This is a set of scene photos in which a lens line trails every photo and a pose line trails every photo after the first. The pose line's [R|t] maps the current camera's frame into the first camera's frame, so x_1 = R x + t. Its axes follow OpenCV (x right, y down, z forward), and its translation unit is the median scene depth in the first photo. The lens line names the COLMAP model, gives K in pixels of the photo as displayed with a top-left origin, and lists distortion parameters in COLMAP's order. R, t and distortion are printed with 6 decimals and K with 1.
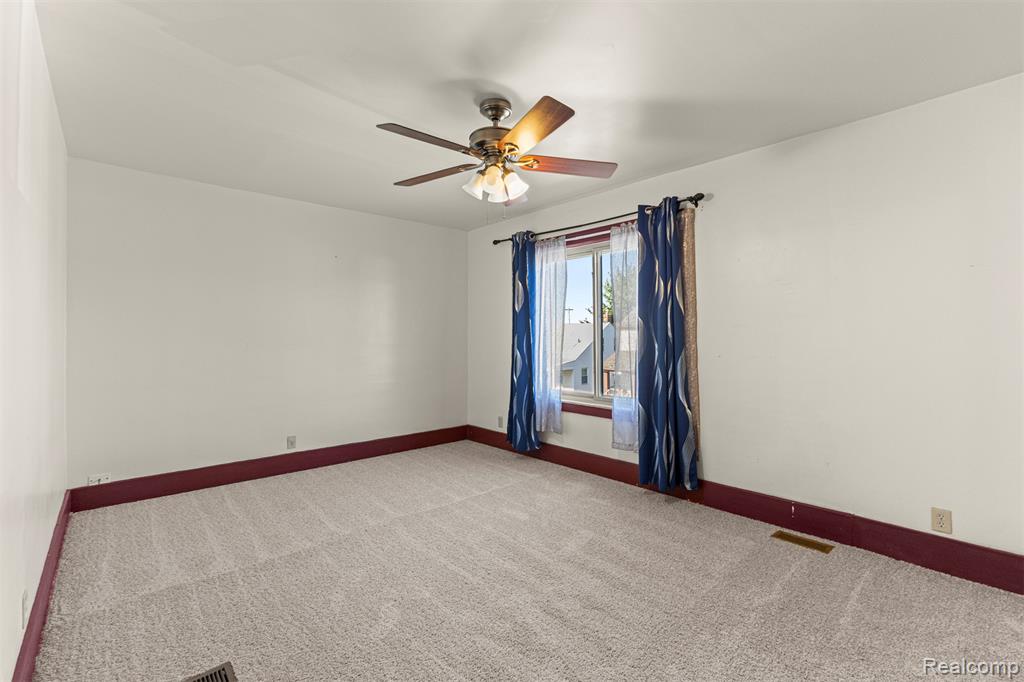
lens RADIAL K [[440.2, 0, 510.7], [0, 440.2, 336.3], [0, 0, 1]] dist [0.004618, -0.000168]
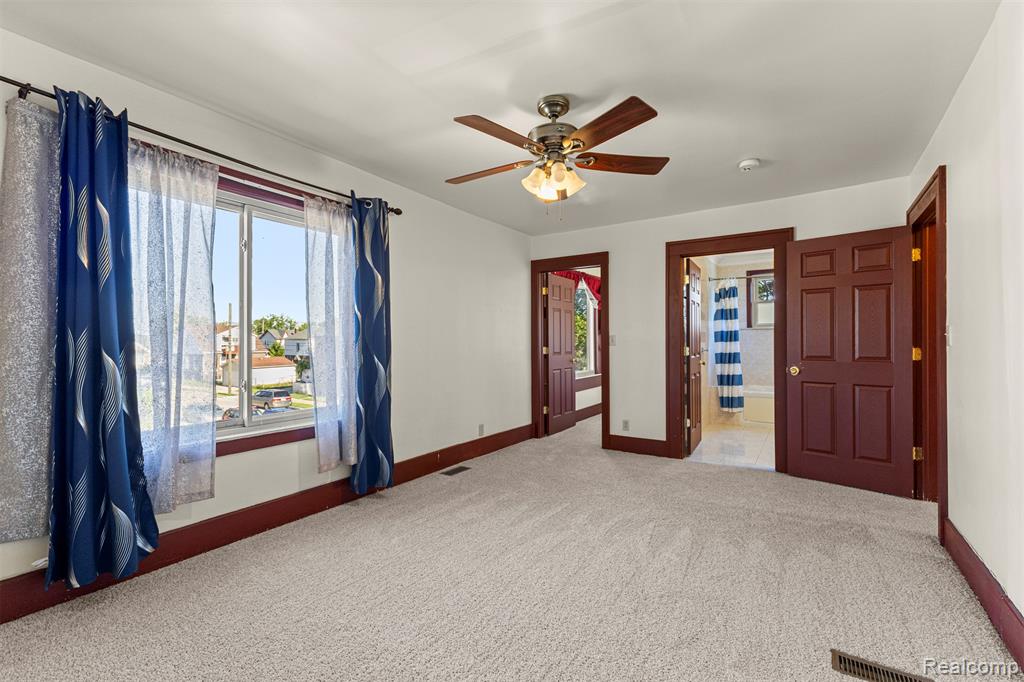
lens RADIAL K [[452.6, 0, 511.3], [0, 452.6, 337.7], [0, 0, 1]] dist [0.018874, -0.000058]
pose [[-0.237438, 0.023320, 0.971123, -0.690424], [0.015055, 0.999680, -0.020325, 0.032004], [-0.971286, 0.009794, -0.237713, 0.896797]]
